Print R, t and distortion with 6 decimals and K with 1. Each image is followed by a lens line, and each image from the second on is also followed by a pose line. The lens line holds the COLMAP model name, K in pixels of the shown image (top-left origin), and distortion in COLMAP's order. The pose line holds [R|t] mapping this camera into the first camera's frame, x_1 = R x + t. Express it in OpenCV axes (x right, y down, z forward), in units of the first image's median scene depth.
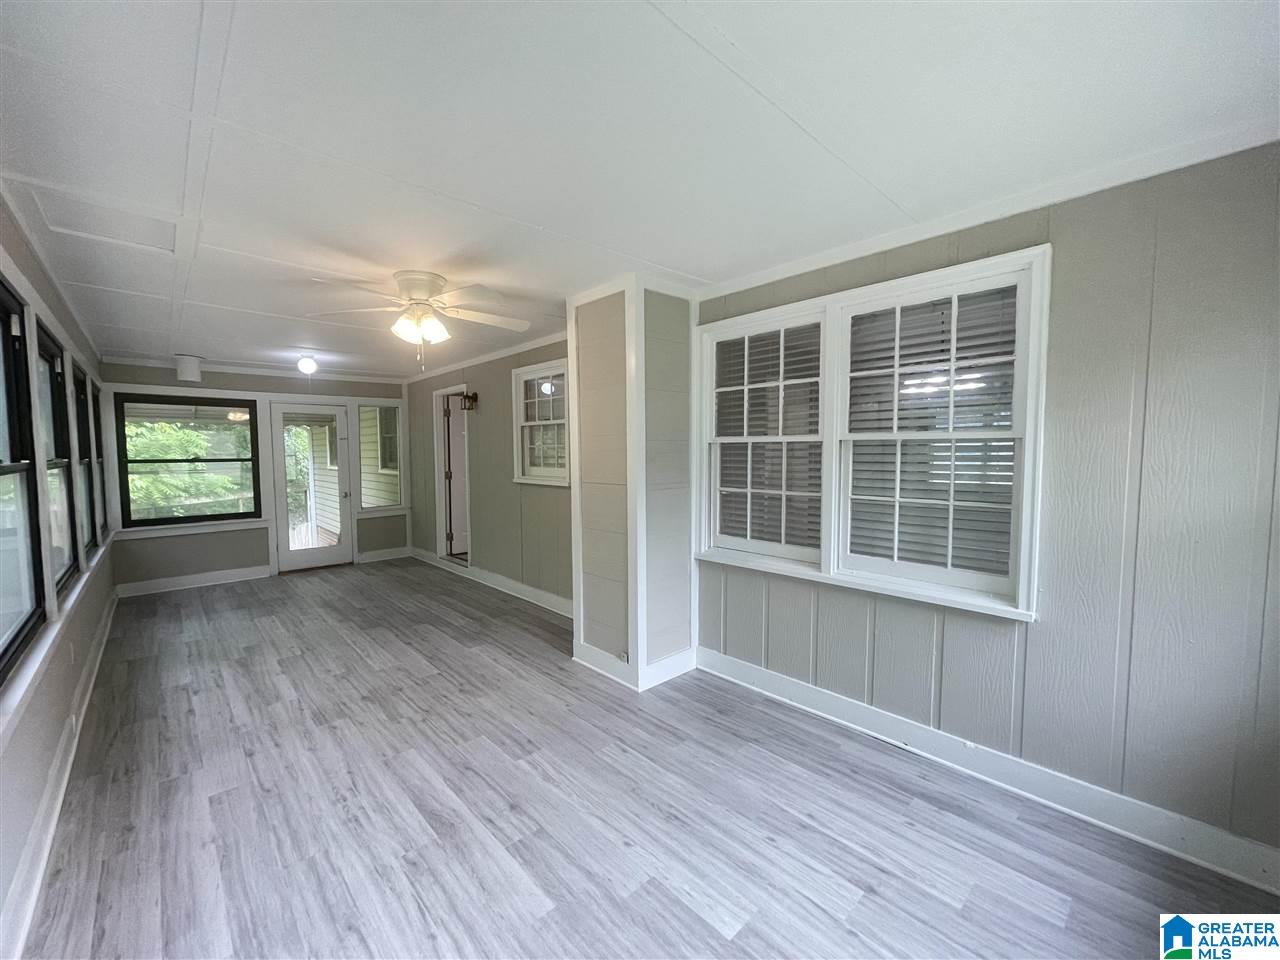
lens RADIAL K [[517.1, 0, 633.5], [0, 517.1, 482.1], [0, 0, 1]] dist [-0.001158, -0.000032]
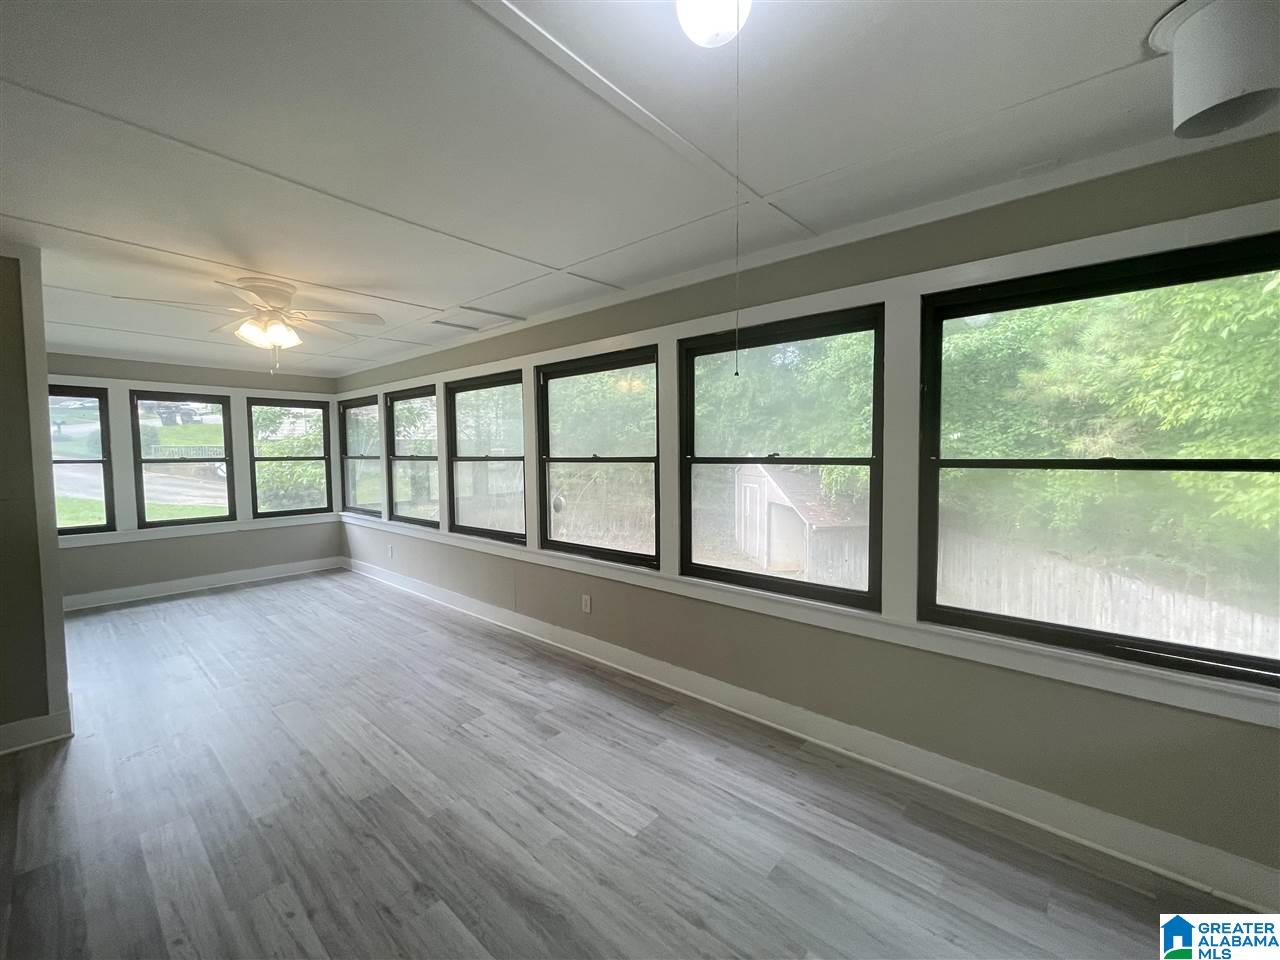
lens RADIAL K [[517.1, 0, 633.5], [0, 517.1, 482.1], [0, 0, 1]] dist [-0.001158, -0.000032]
pose [[-0.994284, 0.021545, -0.104572, -0.885110], [0.009407, 0.993296, 0.115211, -0.101151], [0.106353, 0.113569, -0.987821, 1.856889]]
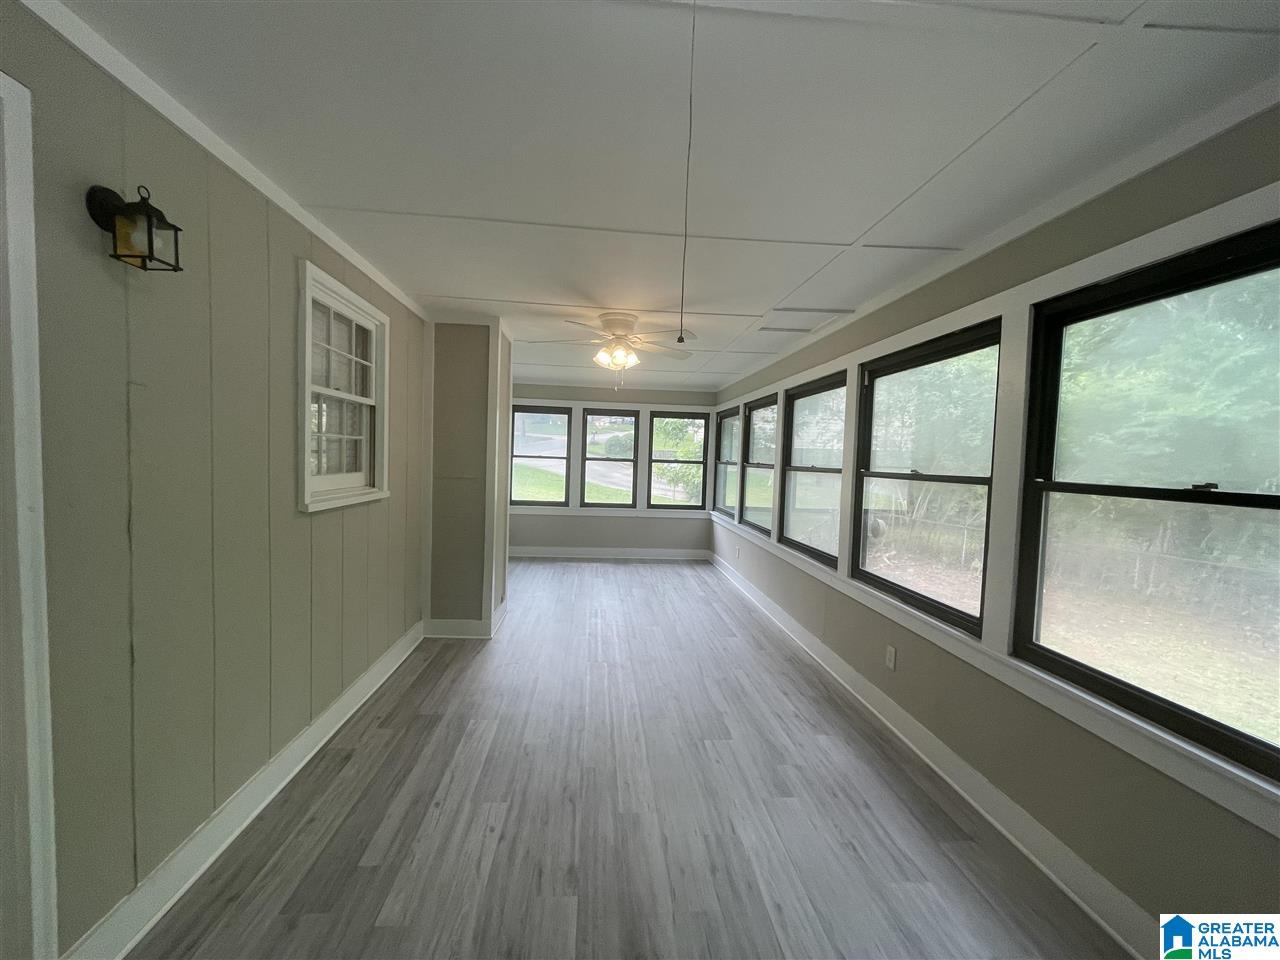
lens RADIAL K [[517.1, 0, 633.5], [0, 517.1, 482.1], [0, 0, 1]] dist [-0.001158, -0.000032]
pose [[-0.781461, -0.050064, 0.621942, -1.076836], [0.007748, 0.995920, 0.089902, -0.095229], [-0.623906, 0.075074, -0.777885, 1.723955]]
